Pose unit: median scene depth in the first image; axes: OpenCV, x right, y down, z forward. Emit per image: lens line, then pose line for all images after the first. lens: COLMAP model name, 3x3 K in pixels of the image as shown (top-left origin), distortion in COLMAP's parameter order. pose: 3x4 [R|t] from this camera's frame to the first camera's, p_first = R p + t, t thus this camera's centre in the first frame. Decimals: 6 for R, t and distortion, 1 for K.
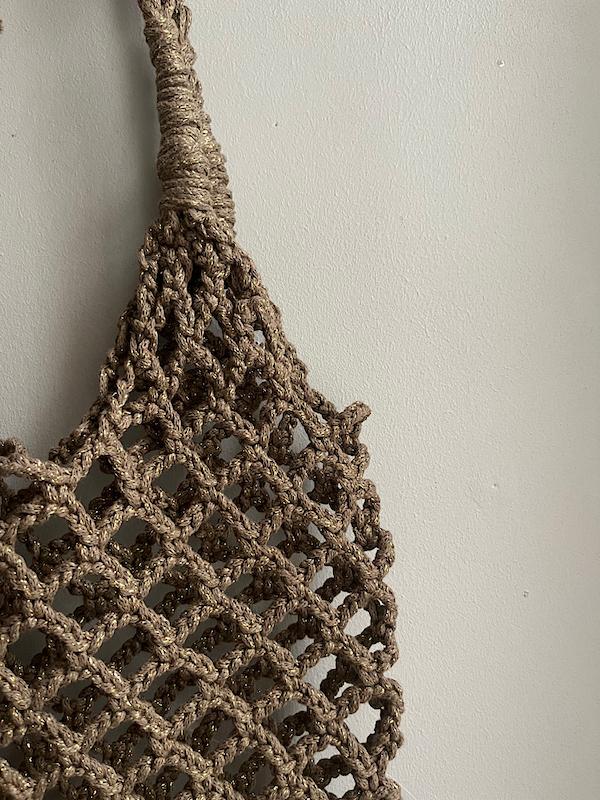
lens RADIAL K [[606.6, 0, 302.0], [0, 606.6, 398.4], [0, 0, 1]] dist [0.000845, -0.001687]
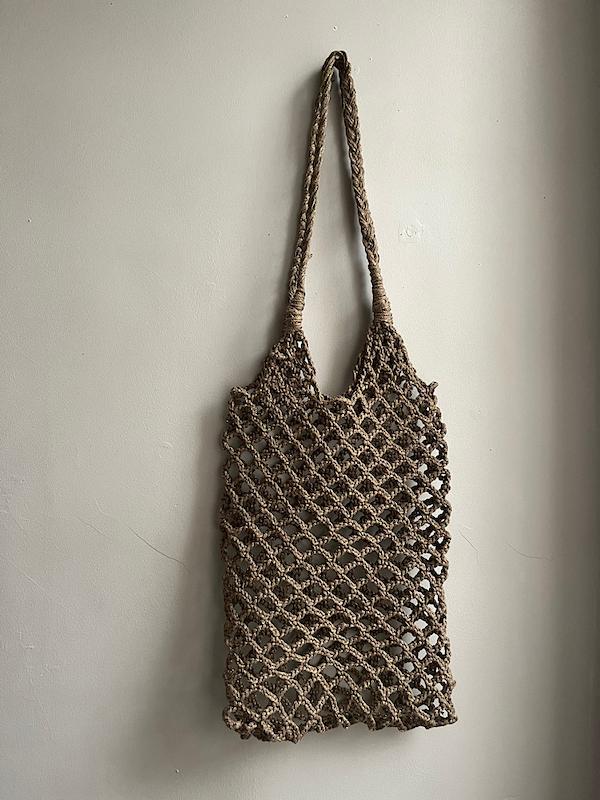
lens RADIAL K [[606.6, 0, 298.1], [0, 606.6, 401.4], [0, 0, 1]] dist [0.000845, -0.001687]
pose [[0.999962, -0.008674, 0.001025, -0.628887], [0.008696, 0.999655, -0.024777, 0.184553], [-0.000810, 0.024785, 0.999692, -2.173193]]
